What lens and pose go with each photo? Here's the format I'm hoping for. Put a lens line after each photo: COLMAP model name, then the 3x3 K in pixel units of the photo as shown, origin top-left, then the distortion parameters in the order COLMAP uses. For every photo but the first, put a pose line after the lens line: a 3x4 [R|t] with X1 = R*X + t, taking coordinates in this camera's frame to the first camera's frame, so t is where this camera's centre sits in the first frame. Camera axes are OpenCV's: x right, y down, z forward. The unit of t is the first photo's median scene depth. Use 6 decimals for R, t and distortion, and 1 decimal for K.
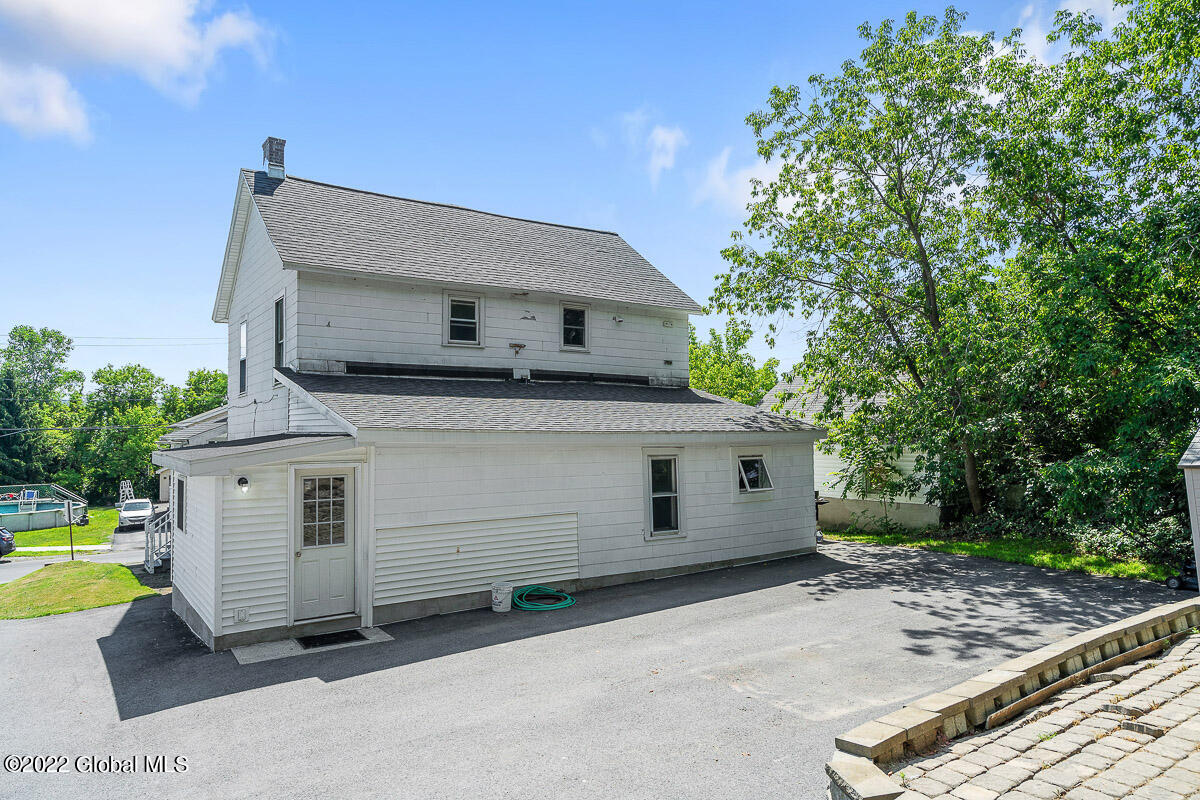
lens RADIAL K [[776.4, 0, 600.9], [0, 776.4, 399.7], [0, 0, 1]] dist [0.000215, 0.000970]
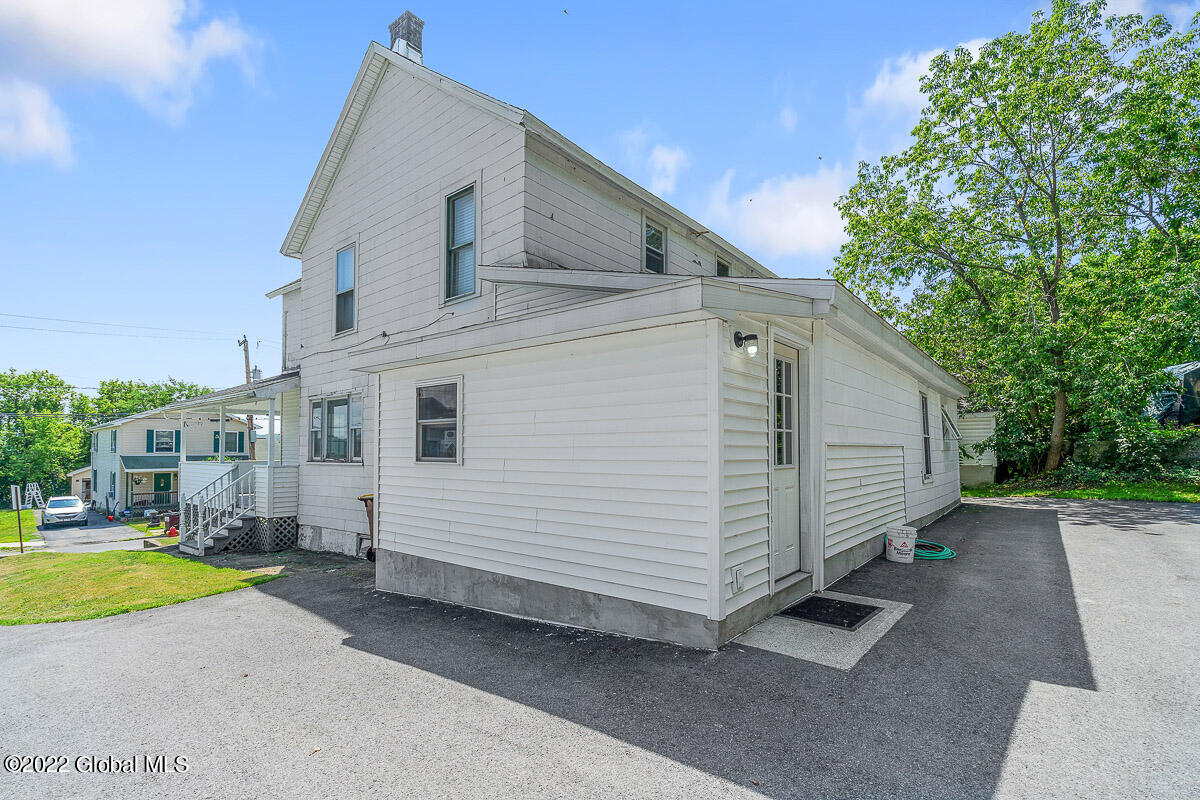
lens RADIAL K [[561.8, 0, 595.2], [0, 561.8, 436.4], [0, 0, 1]] dist [-0.003432, -0.000699]
pose [[0.962321, 0.013853, 0.271562, -0.432309], [-0.015981, 0.999856, 0.005626, 0.113100], [-0.271445, -0.009754, 0.962405, 0.414588]]
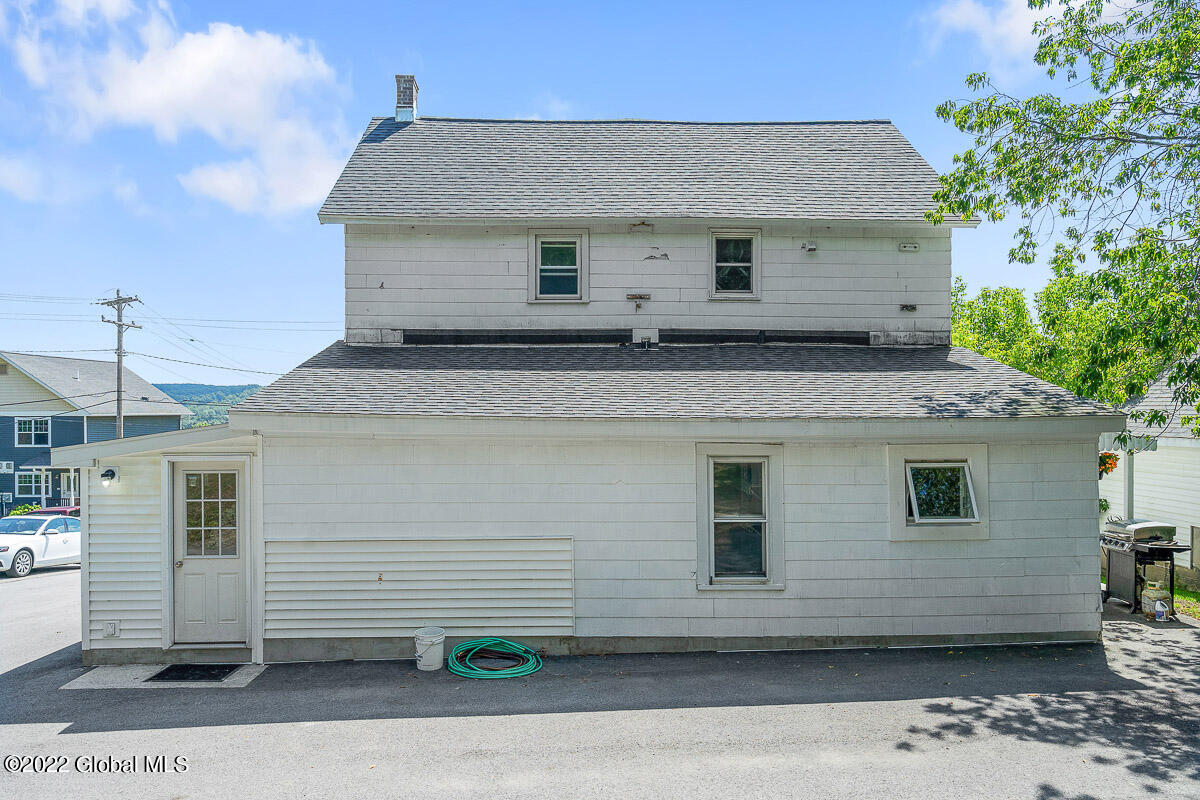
lens RADIAL K [[877.3, 0, 601.2], [0, 877.3, 413.6], [0, 0, 1]] dist [0.005768, -0.003816]
pose [[0.835088, 0.004481, -0.550098, 0.337376], [0.019141, 0.999125, 0.037196, 0.008330], [0.549783, -0.041592, 0.834271, 0.319447]]
